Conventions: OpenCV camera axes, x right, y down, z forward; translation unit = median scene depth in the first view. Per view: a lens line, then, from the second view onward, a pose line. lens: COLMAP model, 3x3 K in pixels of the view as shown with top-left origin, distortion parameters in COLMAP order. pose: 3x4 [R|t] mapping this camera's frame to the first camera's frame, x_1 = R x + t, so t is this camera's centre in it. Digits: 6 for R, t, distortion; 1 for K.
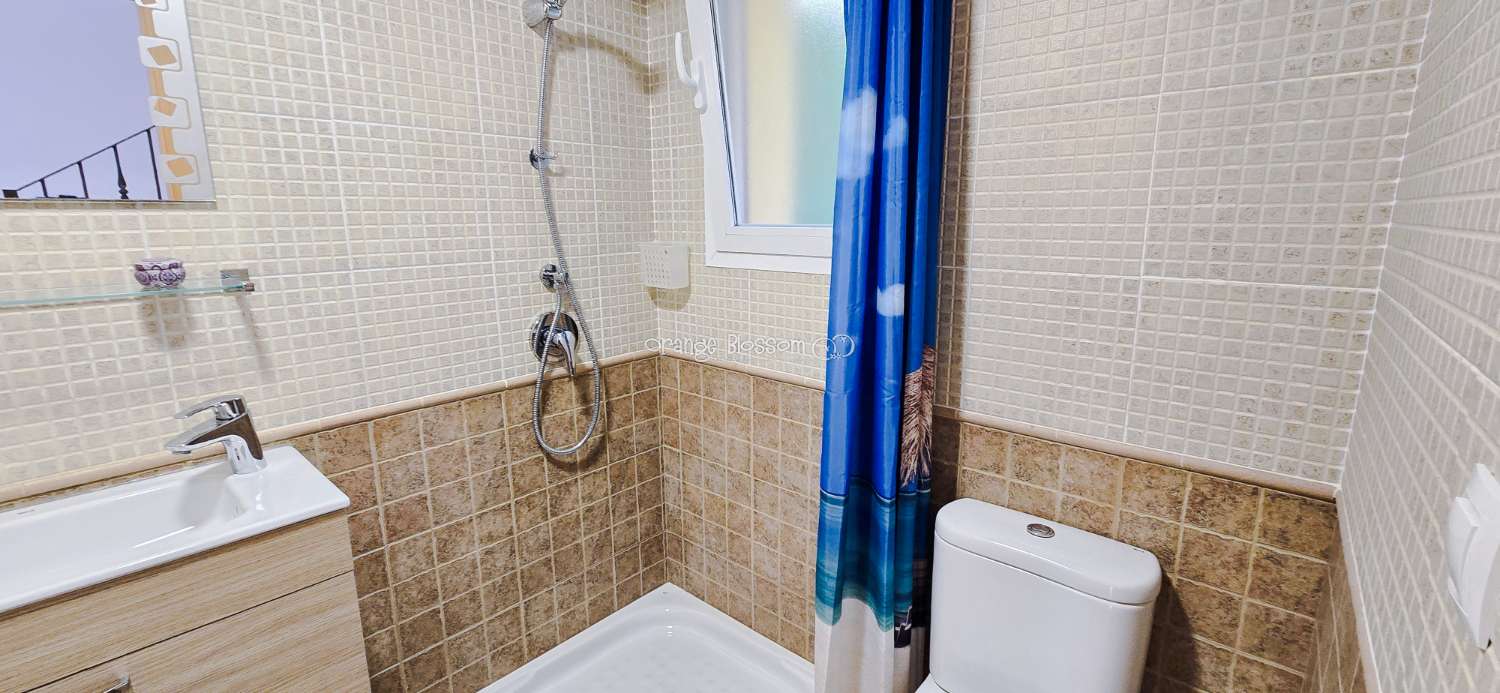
lens RADIAL K [[612.5, 0, 761.6], [0, 612.5, 322.4], [0, 0, 1]] dist [-0.006888, 0.002524]
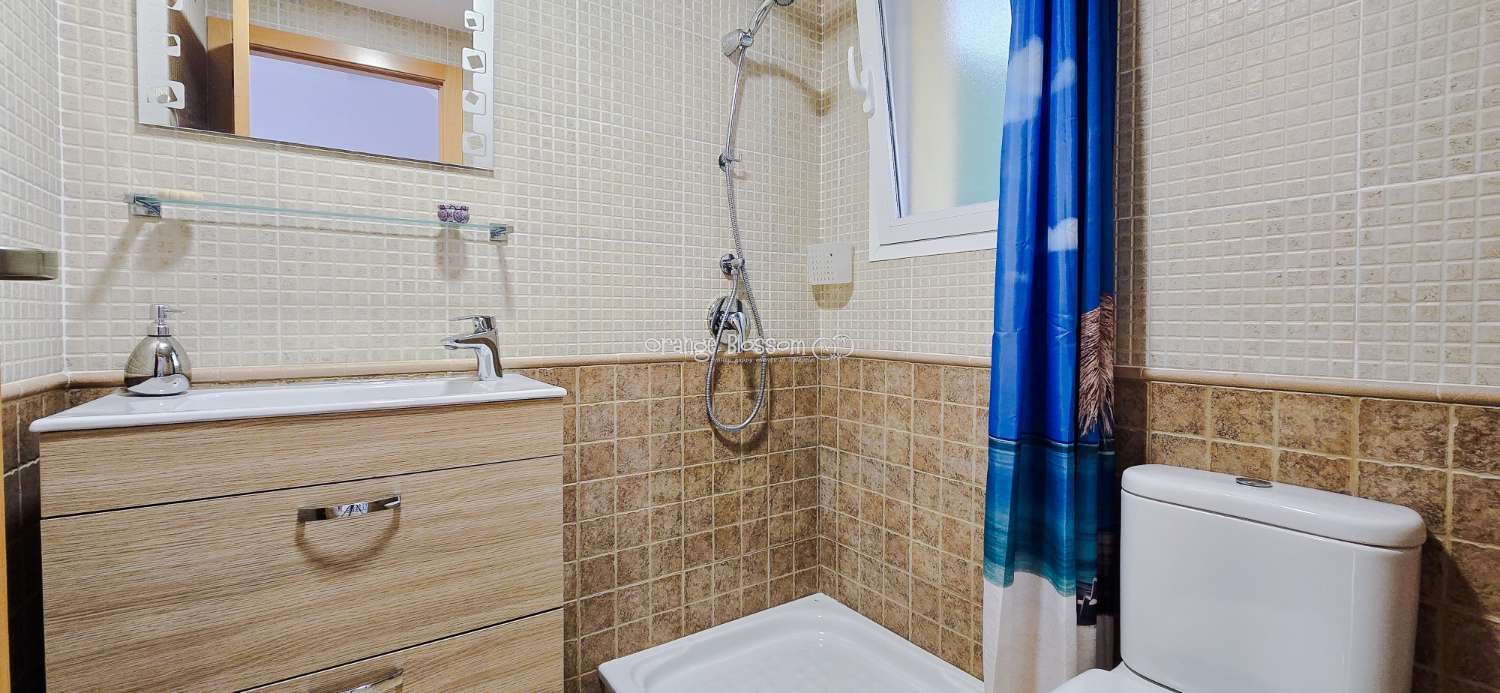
lens RADIAL K [[612.5, 0, 758.8], [0, 612.5, 332.4], [0, 0, 1]] dist [-0.006888, 0.002524]
pose [[0.970564, 0.011190, -0.240585, -0.027953], [-0.050876, 0.985904, -0.159390, 0.284205], [0.235410, 0.166938, 0.957452, -0.048076]]
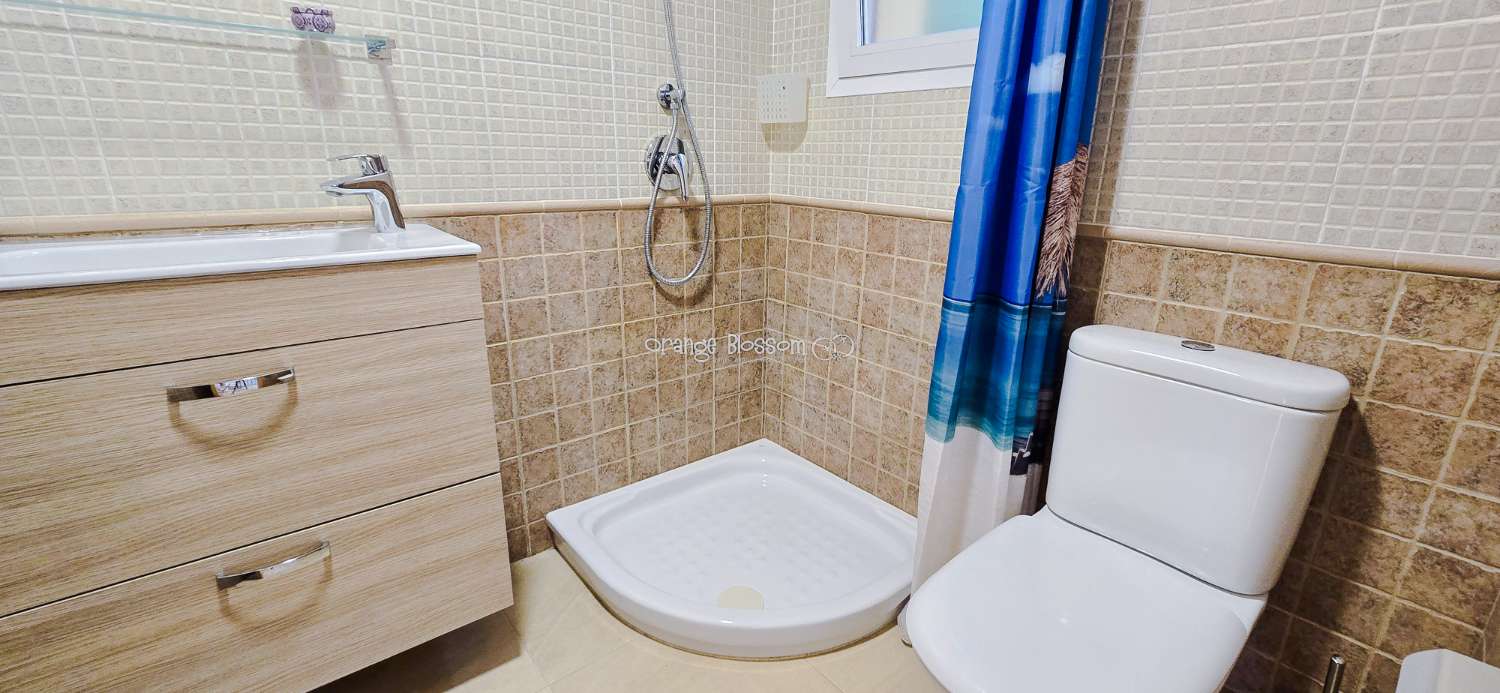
lens RADIAL K [[612.5, 0, 763.4], [0, 612.5, 333.3], [0, 0, 1]] dist [-0.006888, 0.002524]
pose [[0.988317, 0.065705, -0.137523, -0.044335], [-0.052659, 0.993944, 0.096444, 0.252960], [0.143027, -0.088076, 0.985792, 0.034161]]
